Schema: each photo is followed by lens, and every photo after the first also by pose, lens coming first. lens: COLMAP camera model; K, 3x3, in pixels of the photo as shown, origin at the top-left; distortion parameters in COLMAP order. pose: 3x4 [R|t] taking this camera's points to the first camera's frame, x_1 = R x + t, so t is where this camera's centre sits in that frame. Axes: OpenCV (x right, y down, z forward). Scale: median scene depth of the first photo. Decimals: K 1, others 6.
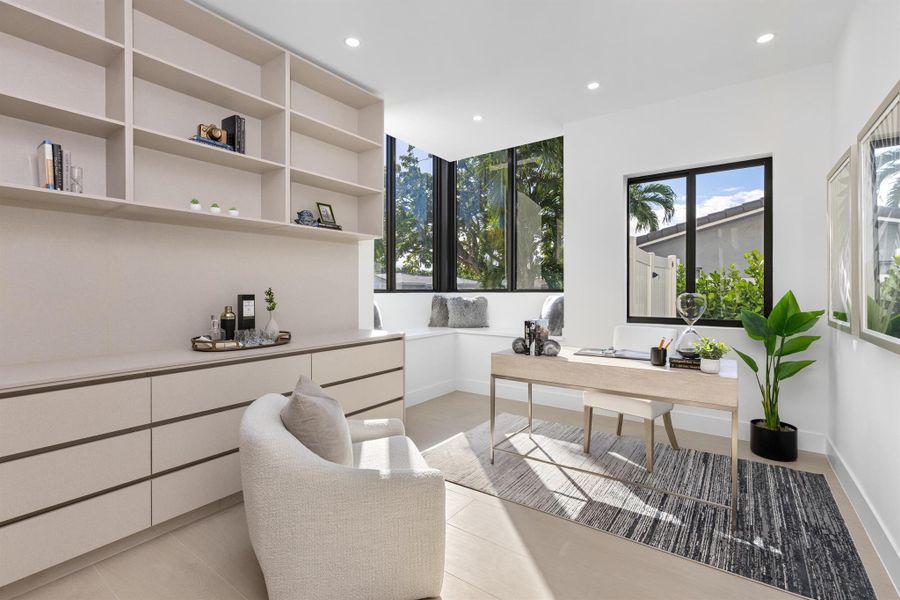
lens RADIAL K [[412.2, 0, 450.5], [0, 412.2, 294.9], [0, 0, 1]] dist [0.001320, -0.000135]
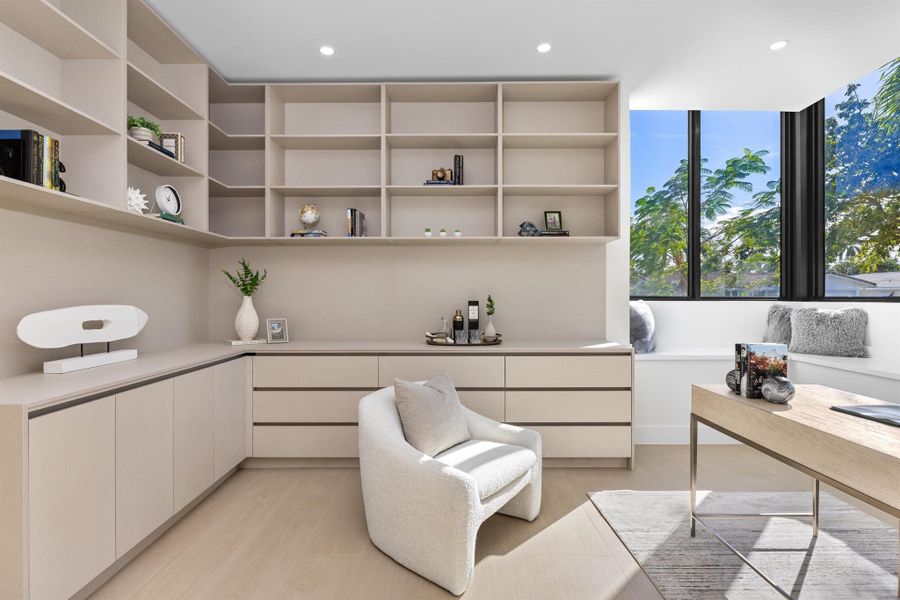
lens RADIAL K [[441.4, 0, 450.0], [0, 441.4, 300.0], [0, 0, 1]] dist [-0.002199, -0.000281]
pose [[0.586635, 0.007792, -0.809814, 0.479676], [-0.011927, 0.999928, 0.000981, -0.003657], [0.809764, 0.009083, 0.586685, 0.191183]]
